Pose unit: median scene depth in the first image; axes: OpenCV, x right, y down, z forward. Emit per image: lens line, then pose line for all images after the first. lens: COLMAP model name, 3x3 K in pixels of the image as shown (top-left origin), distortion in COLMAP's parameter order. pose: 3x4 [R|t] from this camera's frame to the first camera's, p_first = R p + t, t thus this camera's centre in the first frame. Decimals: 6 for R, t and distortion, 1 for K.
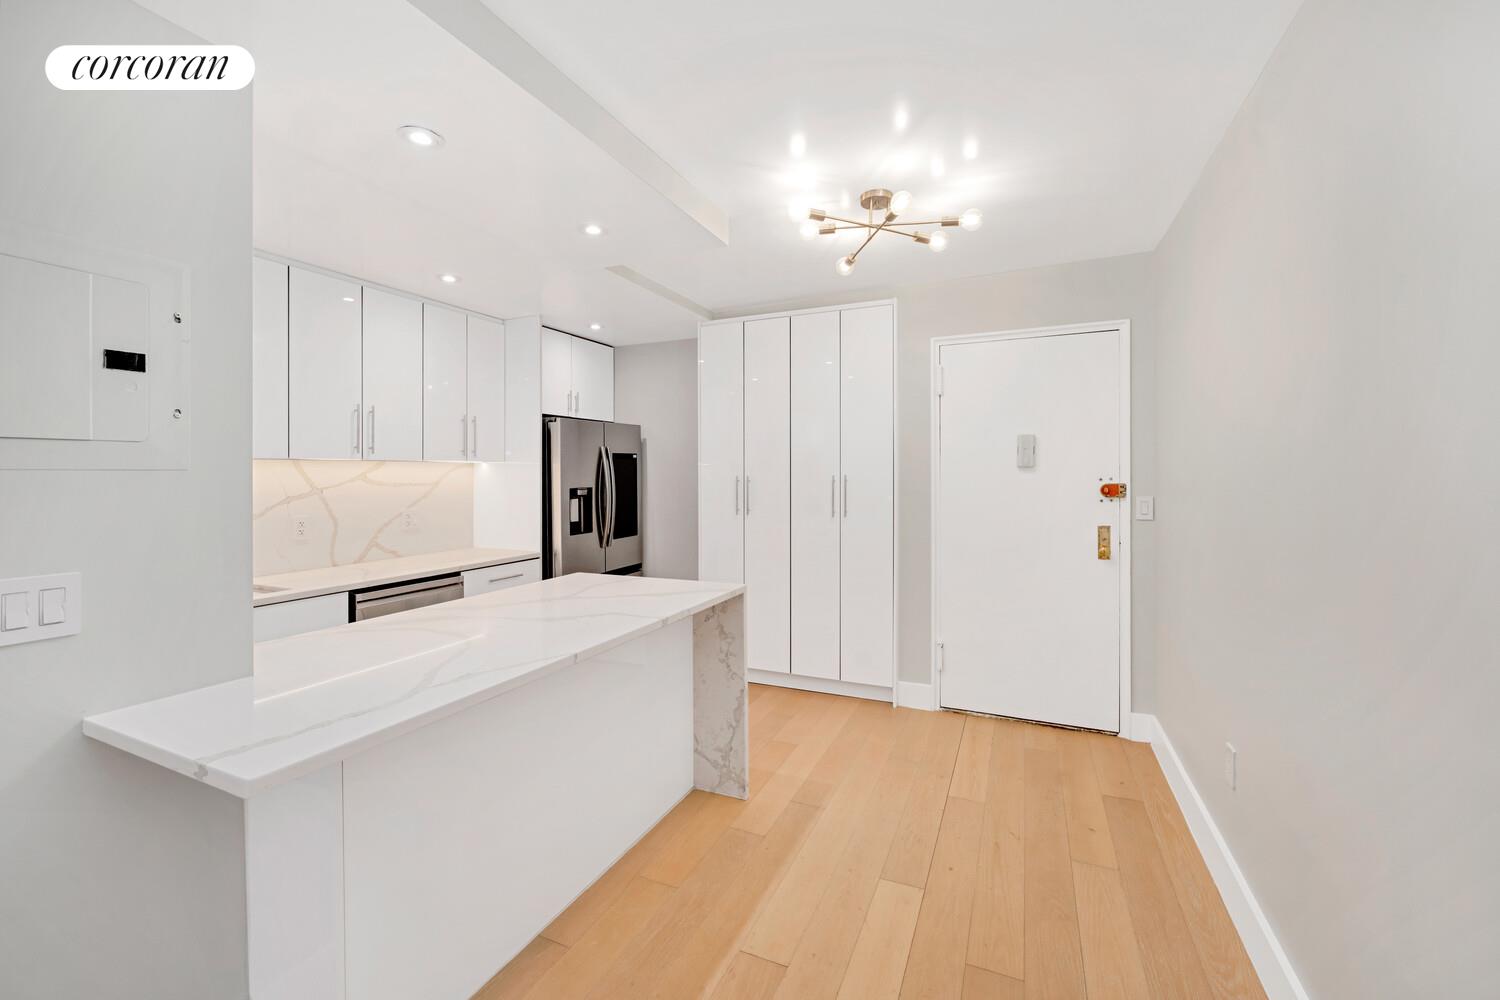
lens RADIAL K [[605.9, 0, 752.5], [0, 605.9, 485.5], [0, 0, 1]] dist [-0.058567, 0.000009]
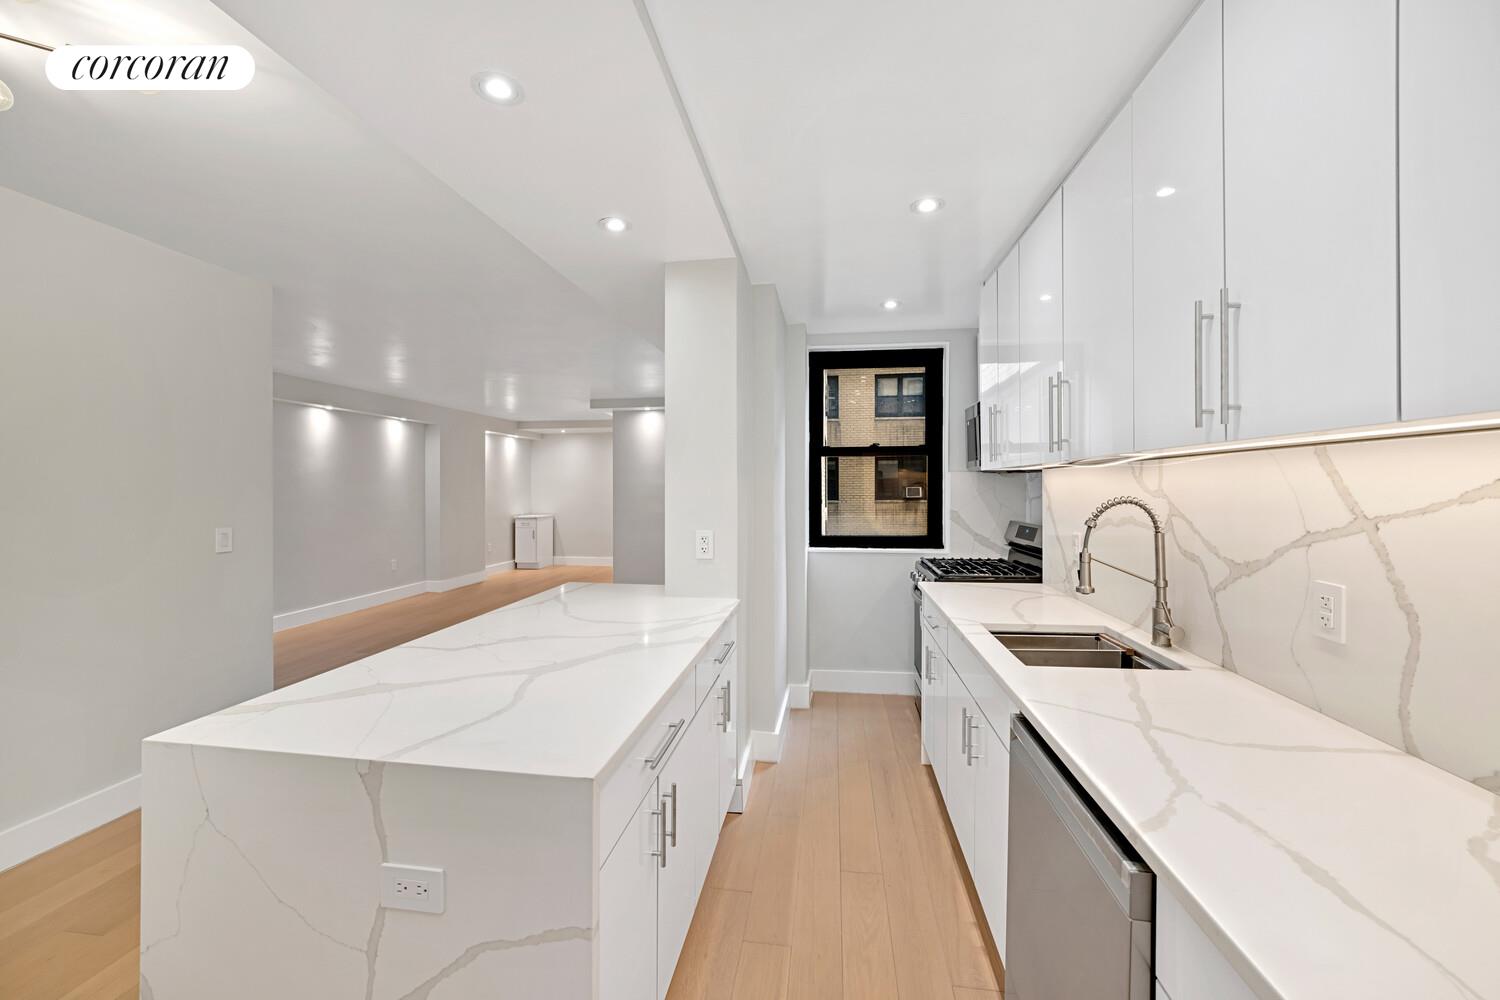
lens RADIAL K [[597.8, 0, 751.8], [0, 597.8, 475.8], [0, 0, 1]] dist [0.000411, 0.000040]
pose [[-0.959324, 0.002476, -0.282296, -0.242991], [0.003032, 0.999994, -0.001533, -0.019944], [0.282291, -0.002327, -0.959326, 1.154463]]
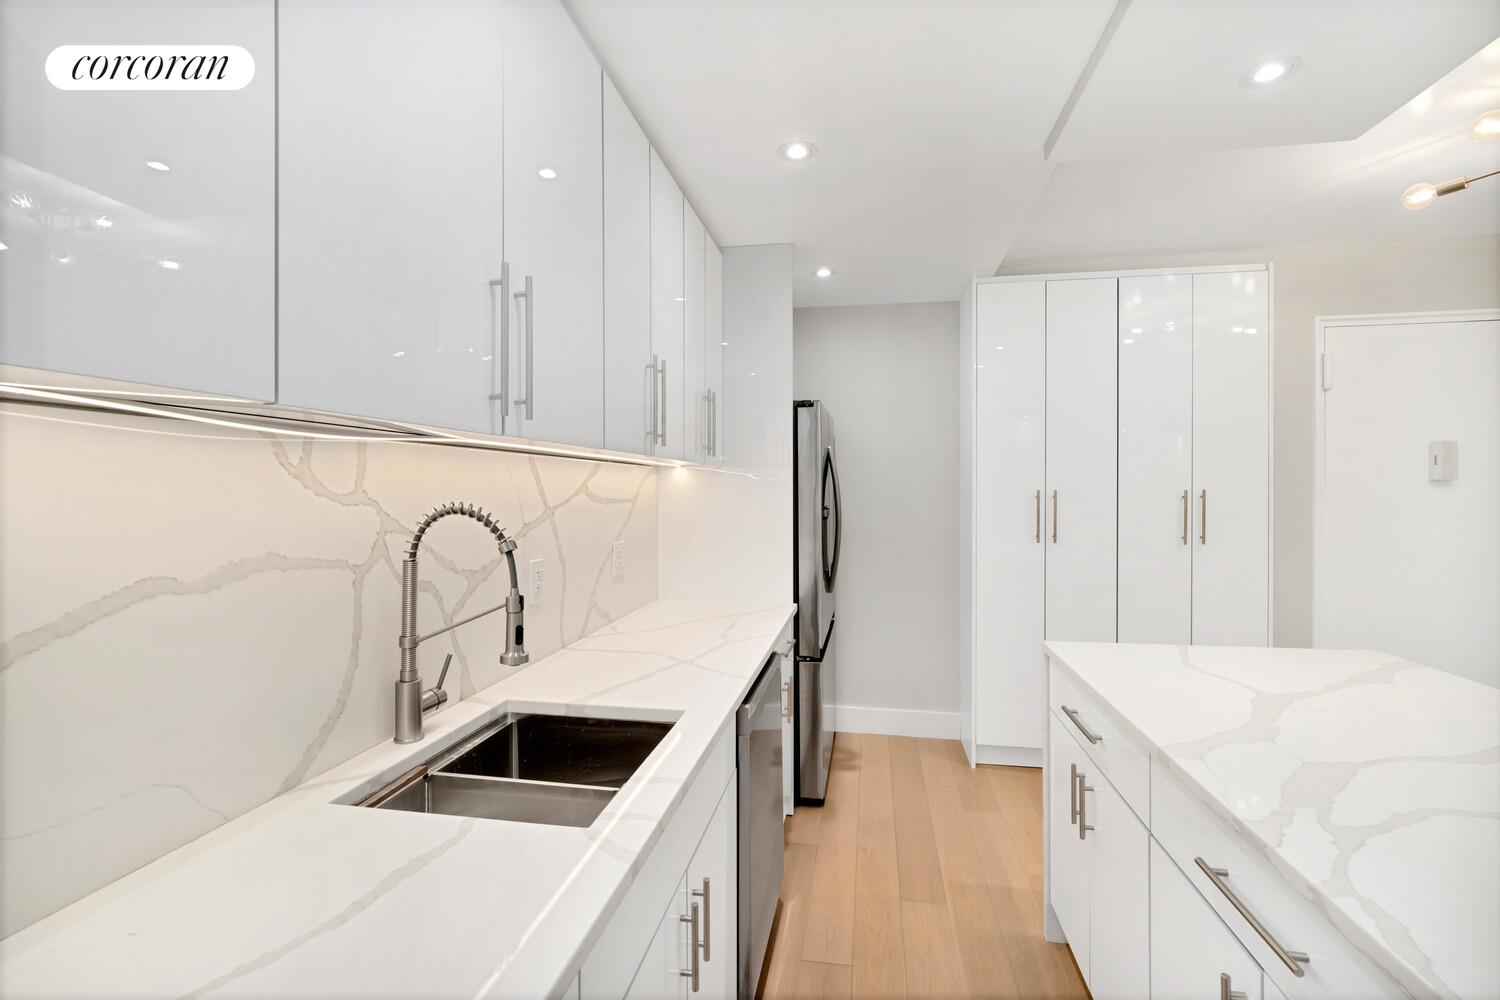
lens RADIAL K [[697.1, 0, 750.0], [0, 697.1, 500.0], [0, 0, 1]] dist [-0.000287, -0.000047]
pose [[0.969535, 0.002780, 0.244936, -0.663704], [-0.002863, 0.999996, -0.000017, -0.002396], [-0.244935, -0.000685, 0.969539, 0.302399]]
